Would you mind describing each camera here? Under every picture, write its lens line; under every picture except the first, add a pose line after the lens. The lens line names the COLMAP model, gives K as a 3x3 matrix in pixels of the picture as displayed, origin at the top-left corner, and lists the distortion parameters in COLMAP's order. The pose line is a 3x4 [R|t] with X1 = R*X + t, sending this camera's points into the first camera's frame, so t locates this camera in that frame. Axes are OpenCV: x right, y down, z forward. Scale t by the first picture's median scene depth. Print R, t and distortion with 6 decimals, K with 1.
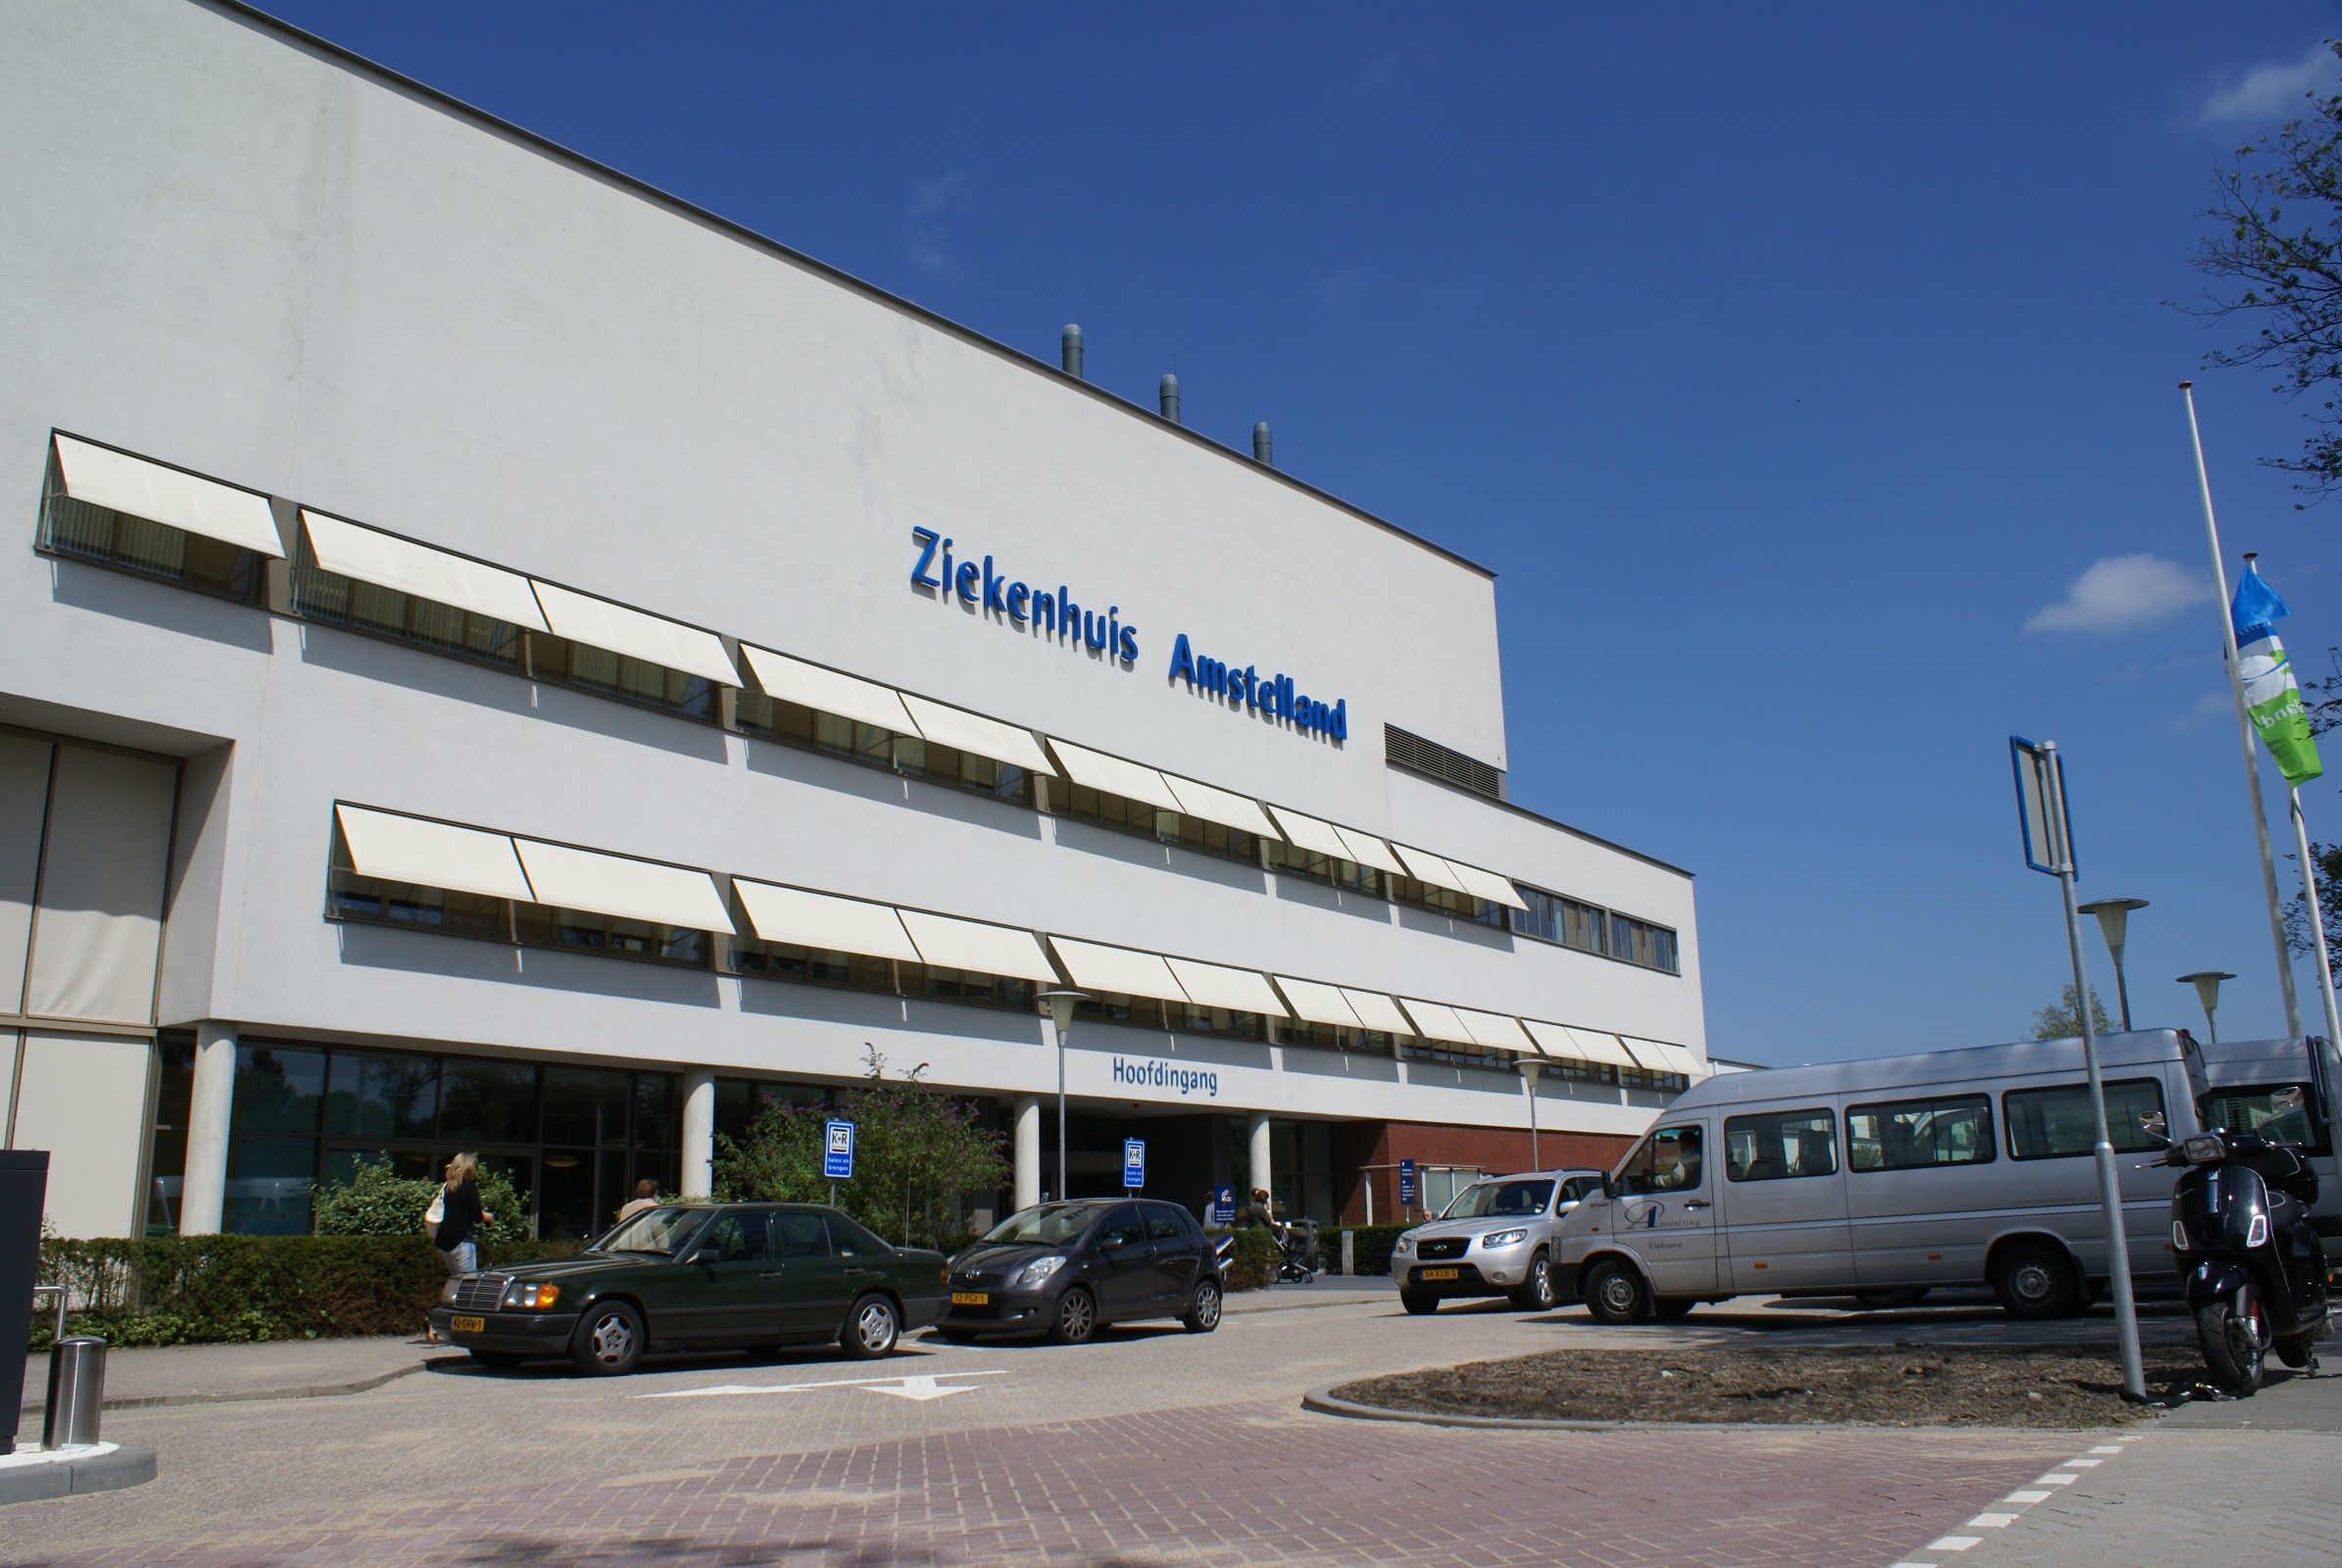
lens RADIAL K [[1854.2, 0, 1171.0], [0, 1854.2, 784.0], [0, 0, 1]] dist [-0.067608, 0.001931]
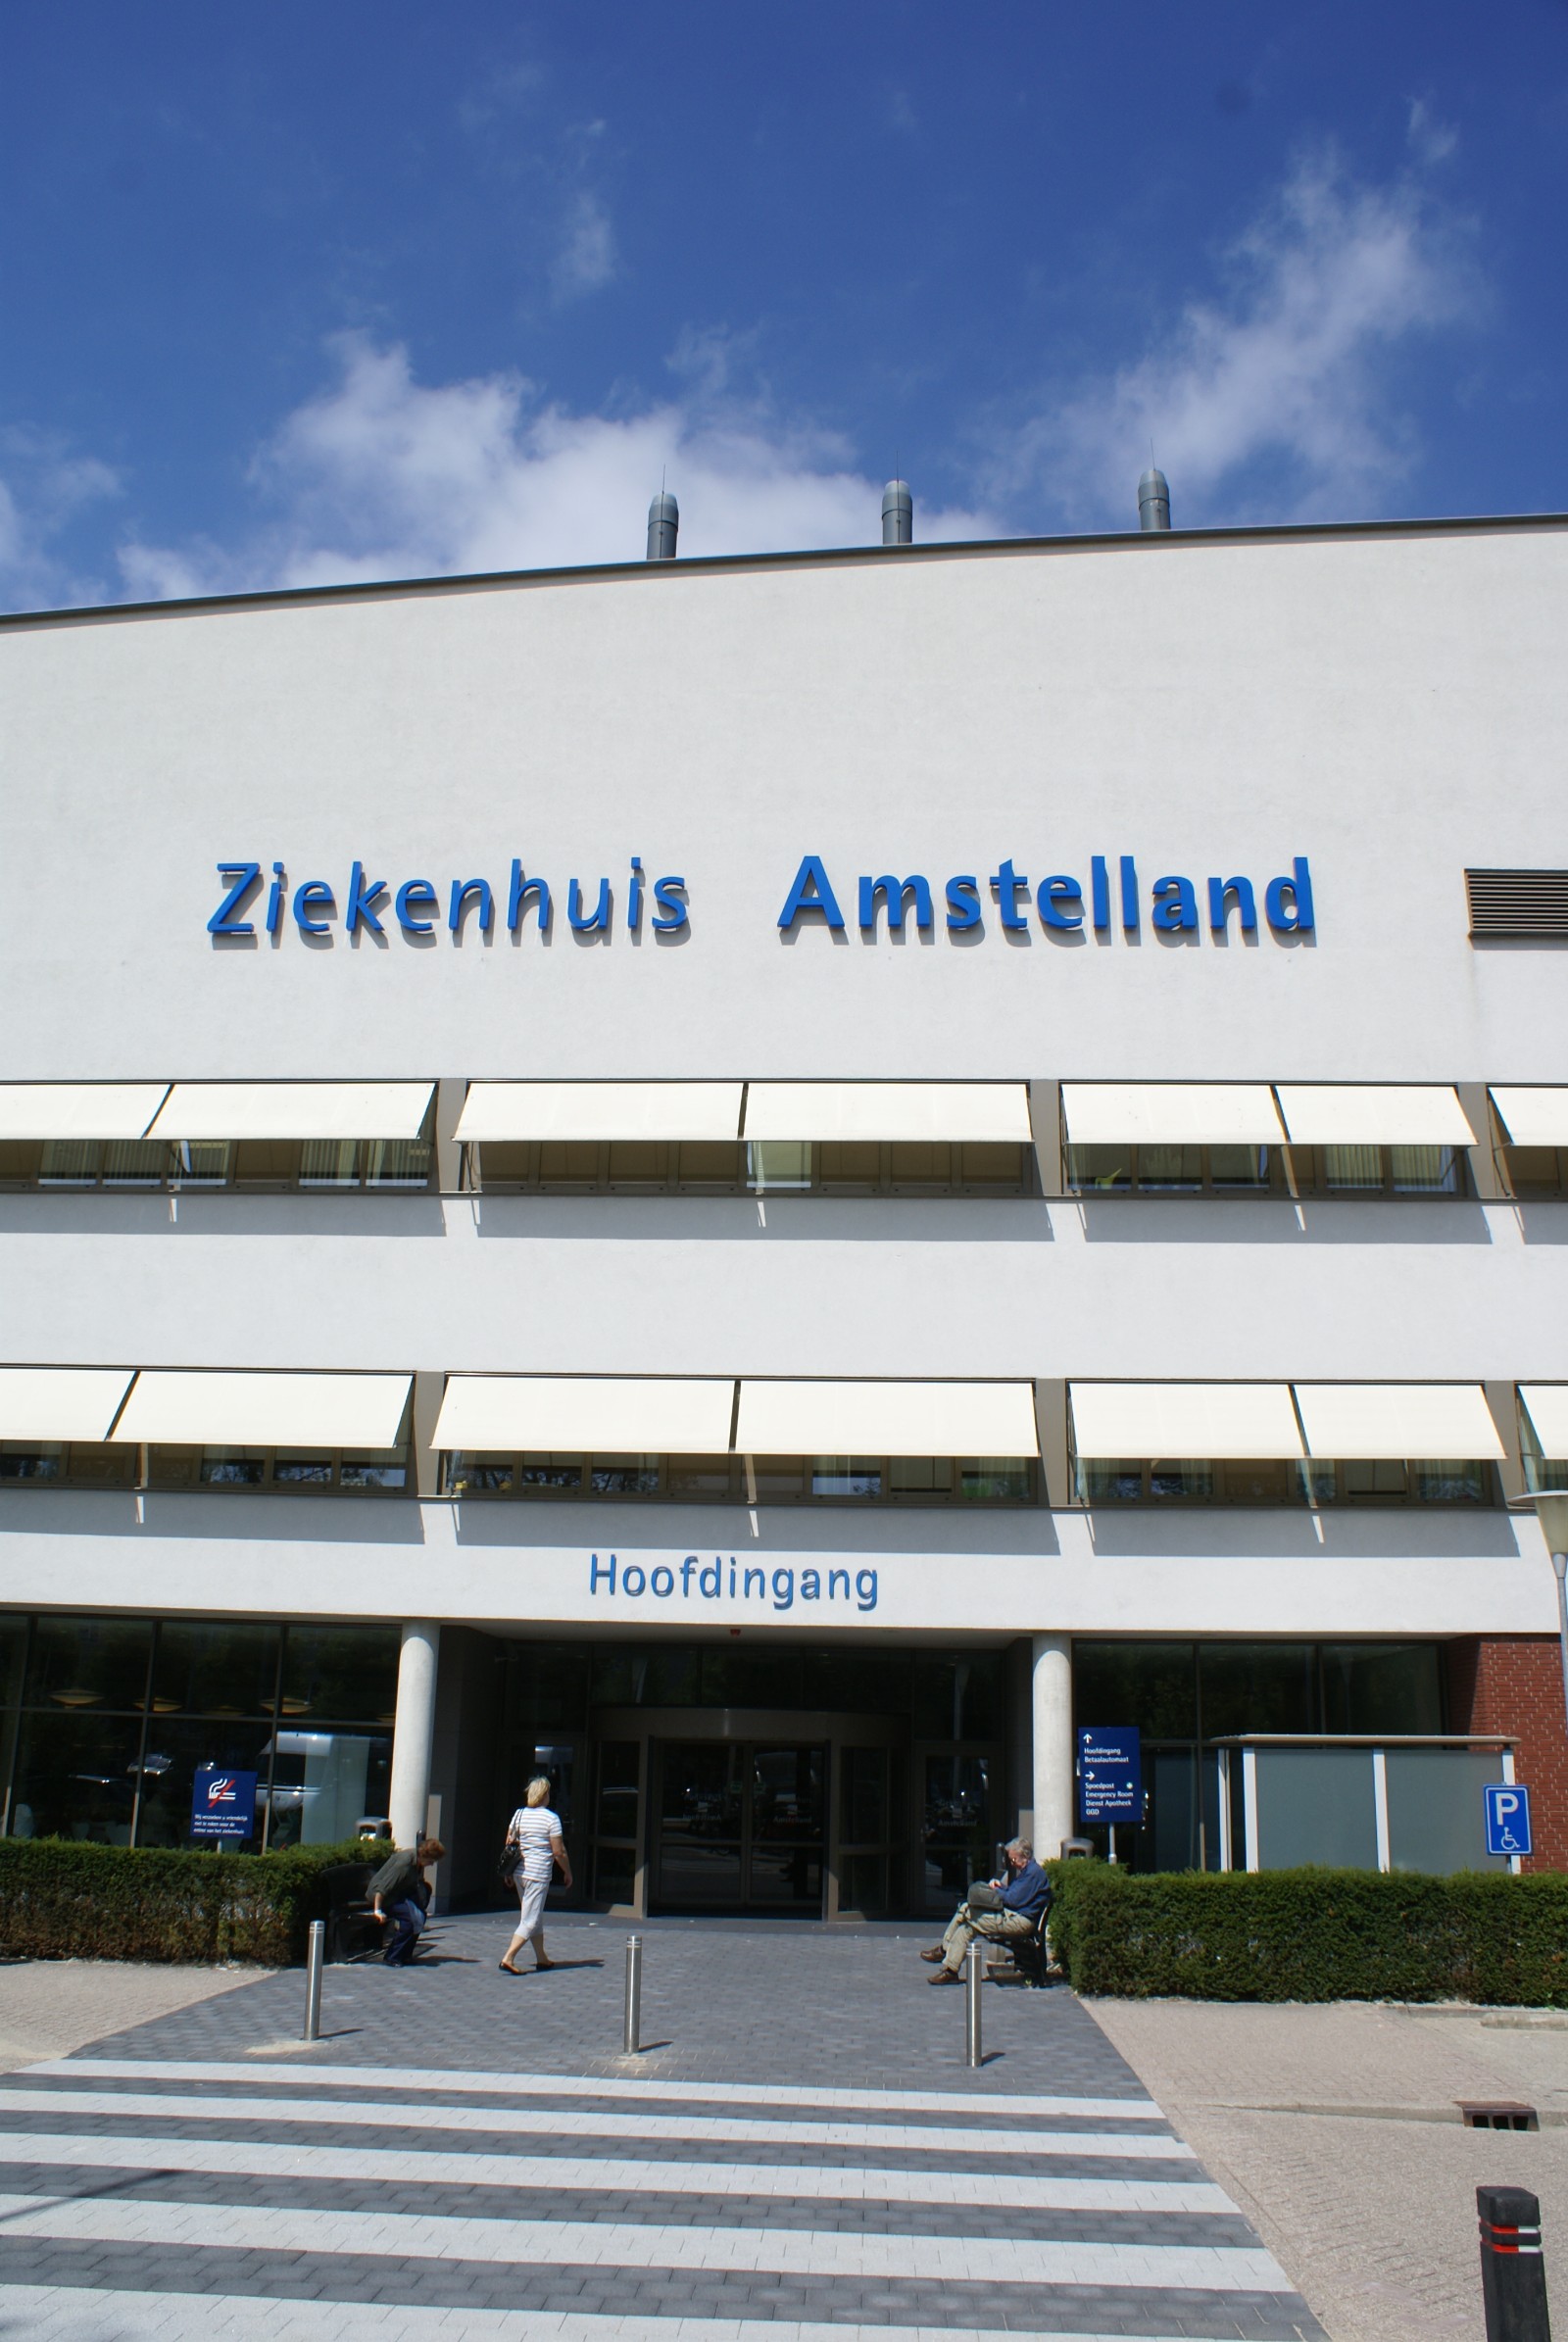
lens RADIAL K [[1900.9, 0, 782.9], [0, 1900.9, 1238.9], [0, 0, 1]] dist [0.001174, 0.001418]
pose [[0.545101, -0.229578, -0.806324, 0.505749], [0.162688, 0.972460, -0.166898, 0.152918], [0.822434, -0.040203, 0.567438, 0.664900]]
